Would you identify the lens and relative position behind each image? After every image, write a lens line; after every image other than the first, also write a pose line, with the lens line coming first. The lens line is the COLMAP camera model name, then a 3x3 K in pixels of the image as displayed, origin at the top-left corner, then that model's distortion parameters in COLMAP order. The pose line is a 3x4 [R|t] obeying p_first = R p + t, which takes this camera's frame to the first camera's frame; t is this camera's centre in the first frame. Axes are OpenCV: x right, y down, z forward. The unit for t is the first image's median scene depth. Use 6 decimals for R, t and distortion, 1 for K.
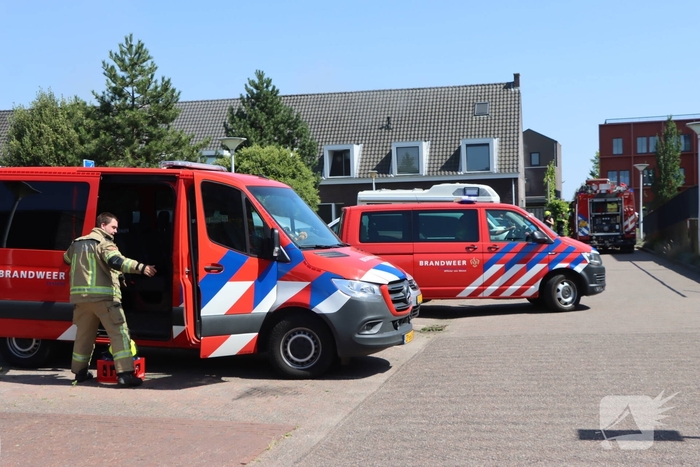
lens RADIAL K [[1004.6, 0, 350.0], [0, 1004.6, 233.5], [0, 0, 1]] dist [0.057690, 0.131891]
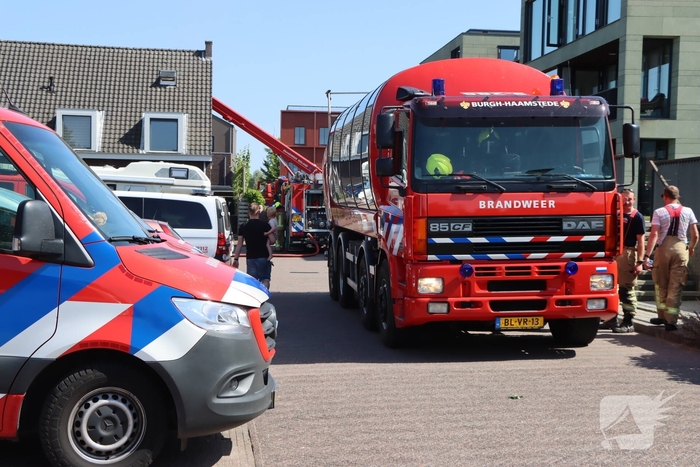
lens RADIAL K [[1004.6, 0, 350.0], [0, 1004.6, 233.5], [0, 0, 1]] dist [0.057690, 0.131891]
pose [[0.923332, 0.033183, 0.382567, -0.061570], [-0.035784, 0.999360, -0.000318, 0.002544], [-0.382332, -0.013396, 0.923928, 0.195192]]
